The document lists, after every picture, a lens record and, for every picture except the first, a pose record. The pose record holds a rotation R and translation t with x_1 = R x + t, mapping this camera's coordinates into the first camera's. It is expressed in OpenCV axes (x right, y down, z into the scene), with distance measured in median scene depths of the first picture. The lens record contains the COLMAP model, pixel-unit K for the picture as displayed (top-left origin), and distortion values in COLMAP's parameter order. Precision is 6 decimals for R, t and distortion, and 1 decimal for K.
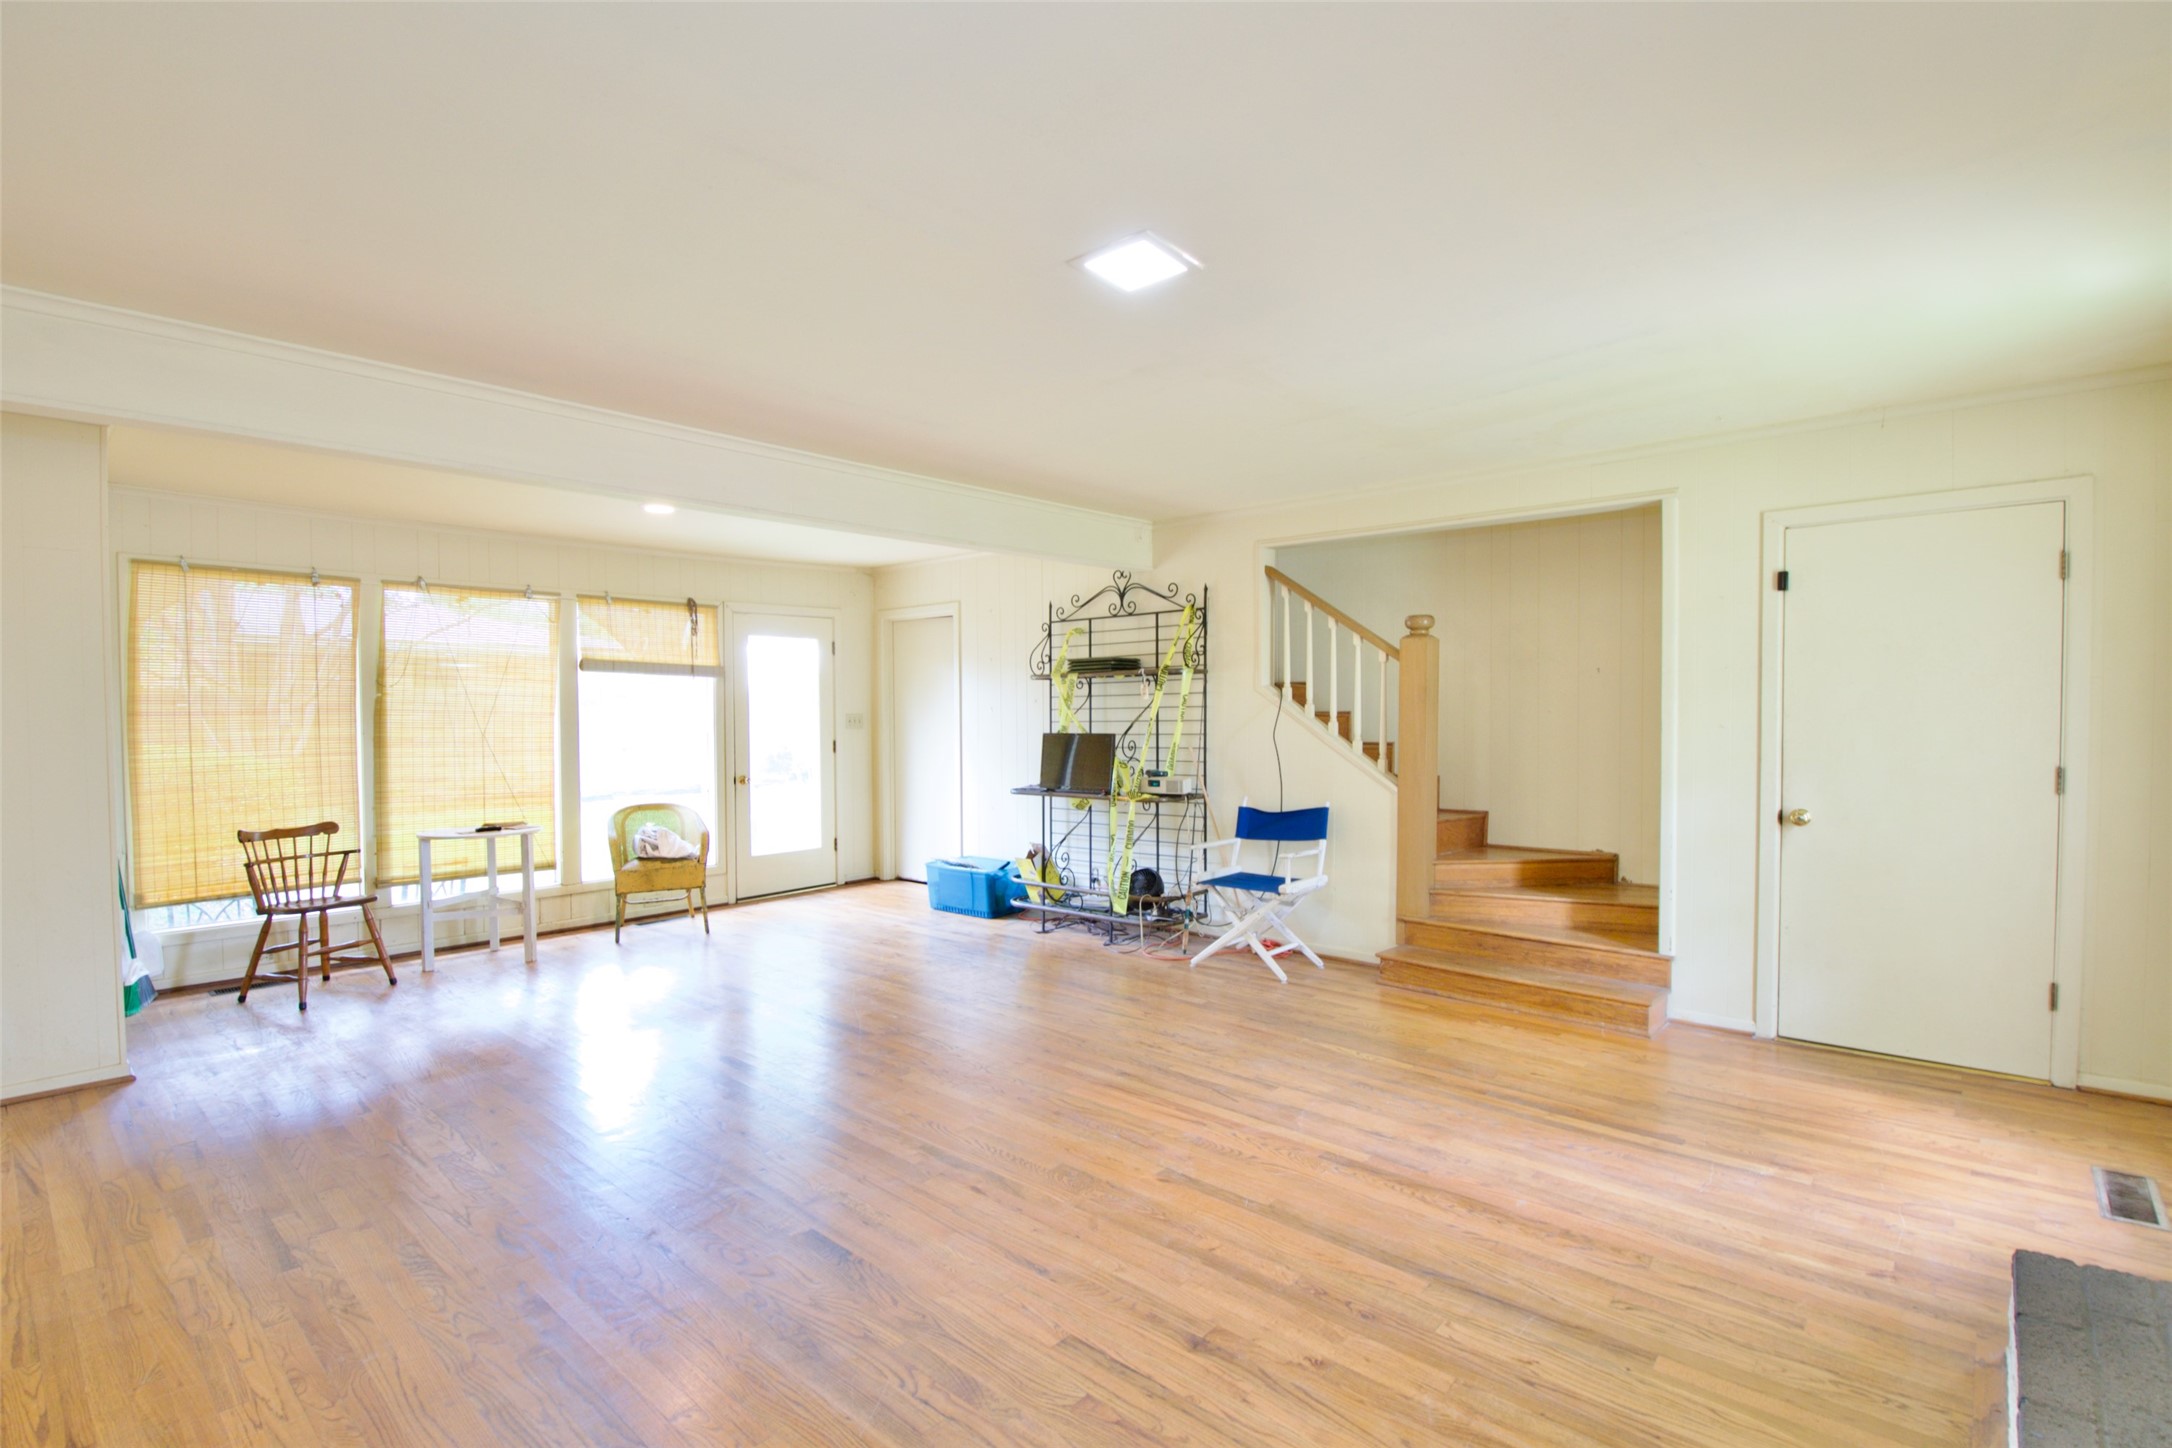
lens RADIAL K [[1007.8, 0, 1088.1], [0, 1007.8, 738.2], [0, 0, 1]] dist [0.018858, -0.025442]
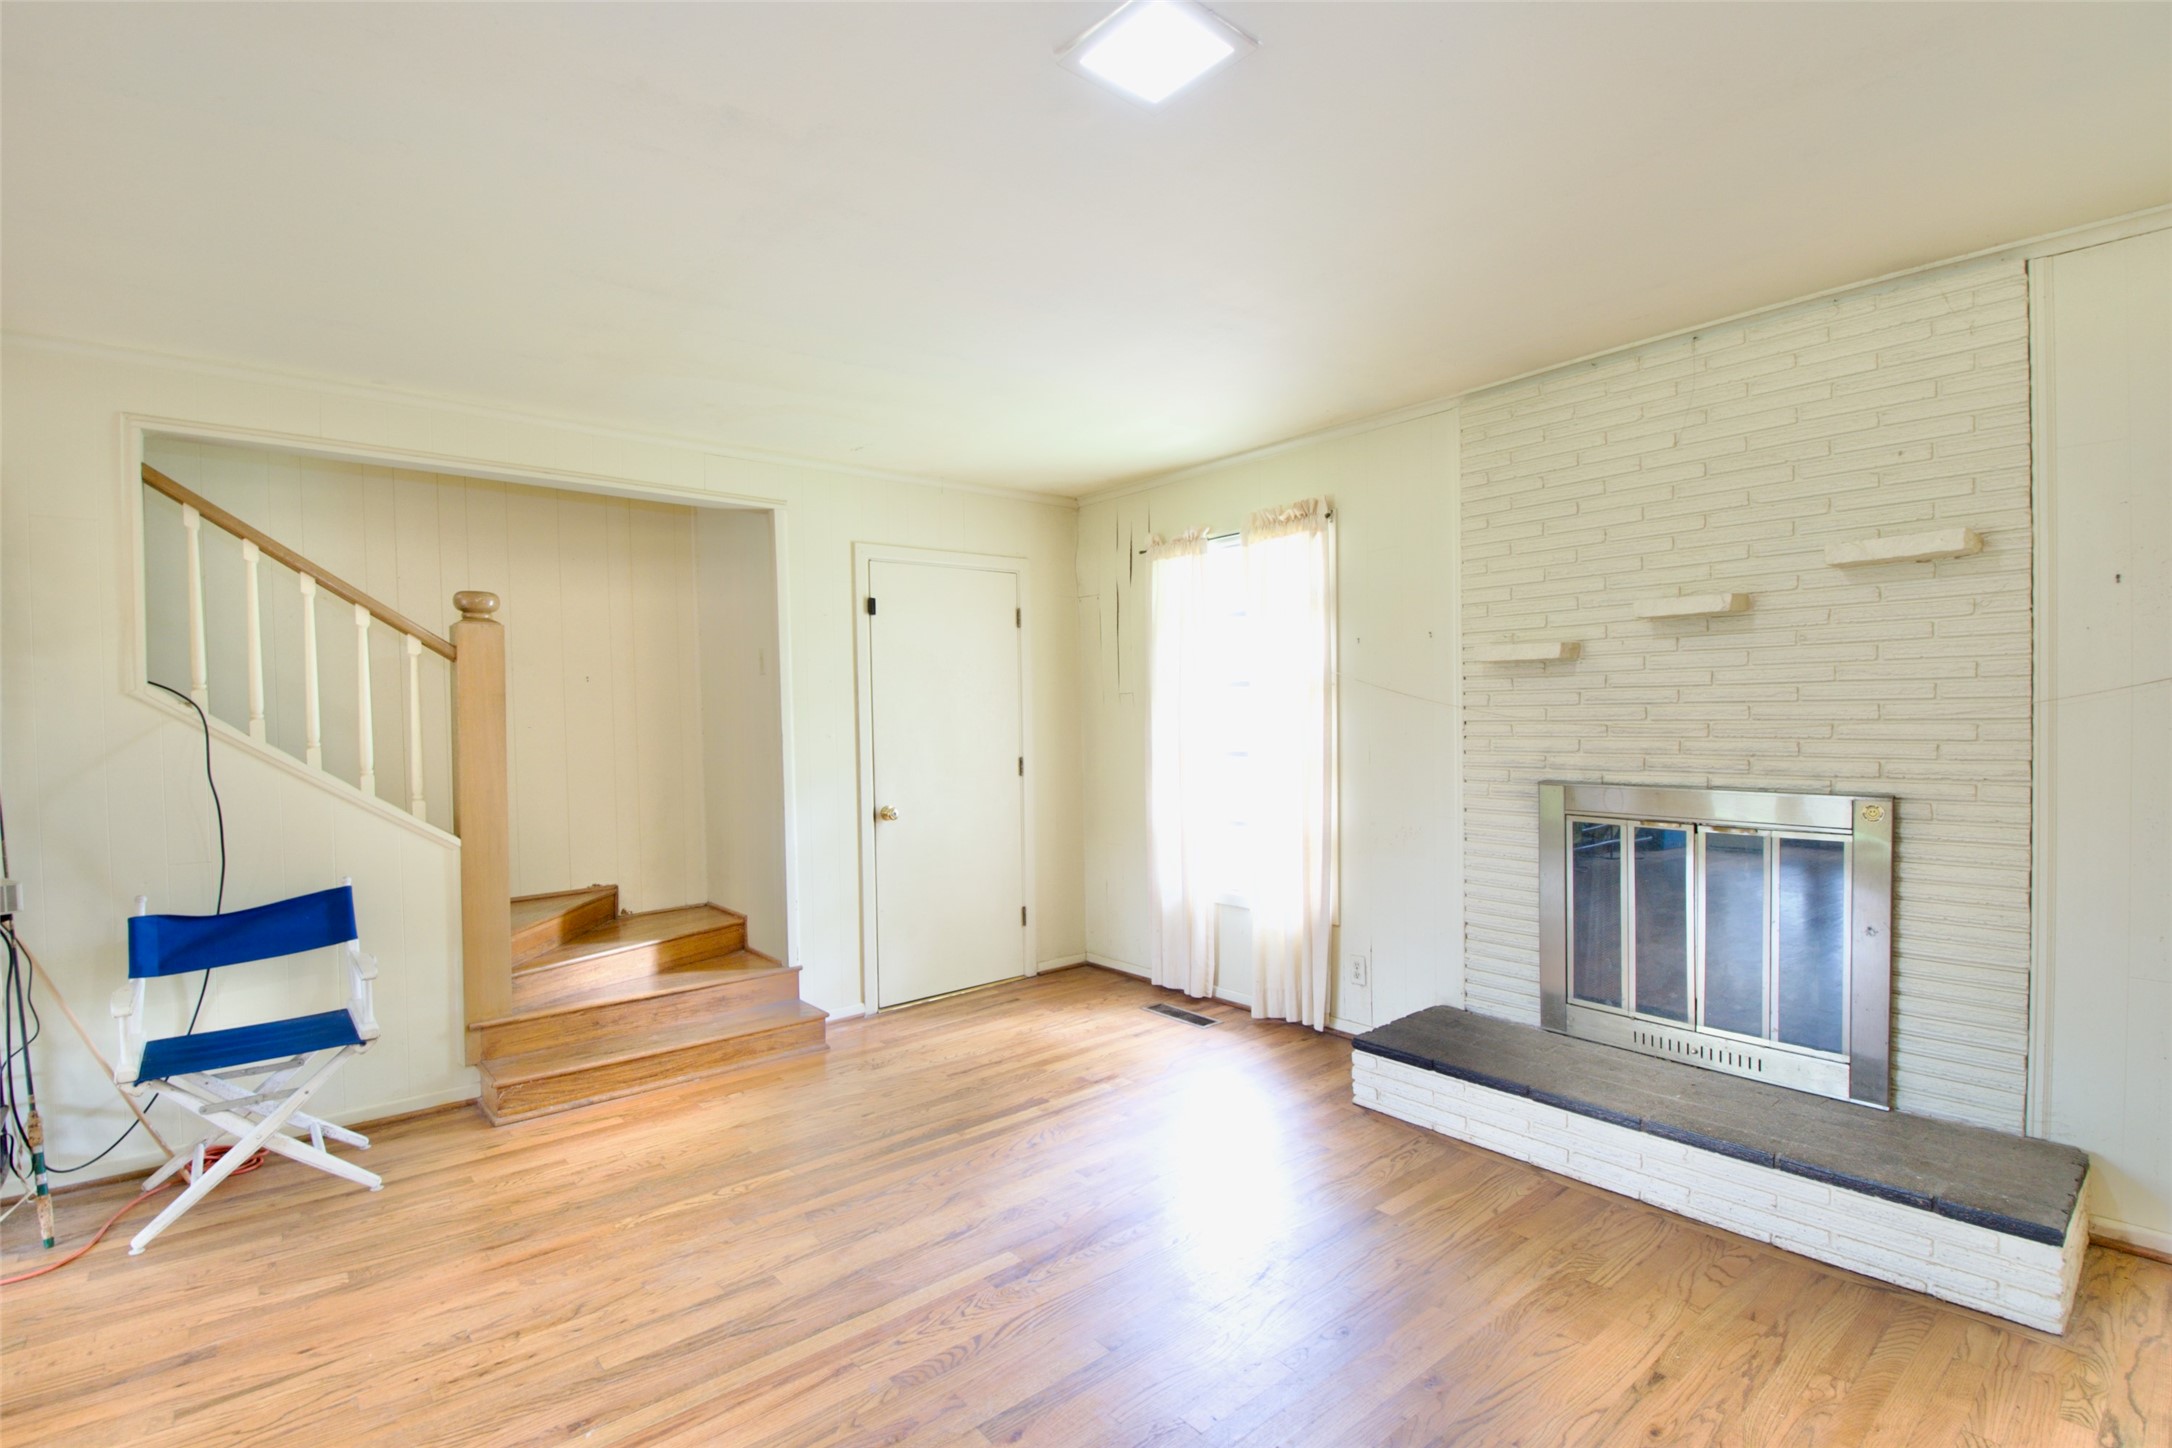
lens RADIAL K [[1007.8, 0, 1088.1], [0, 1007.8, 738.2], [0, 0, 1]] dist [0.018858, -0.025442]
pose [[0.142014, -0.022644, 0.989606, -0.347227], [0.043589, 0.998912, 0.016602, -0.014062], [-0.988904, 0.040778, 0.142846, 0.525335]]
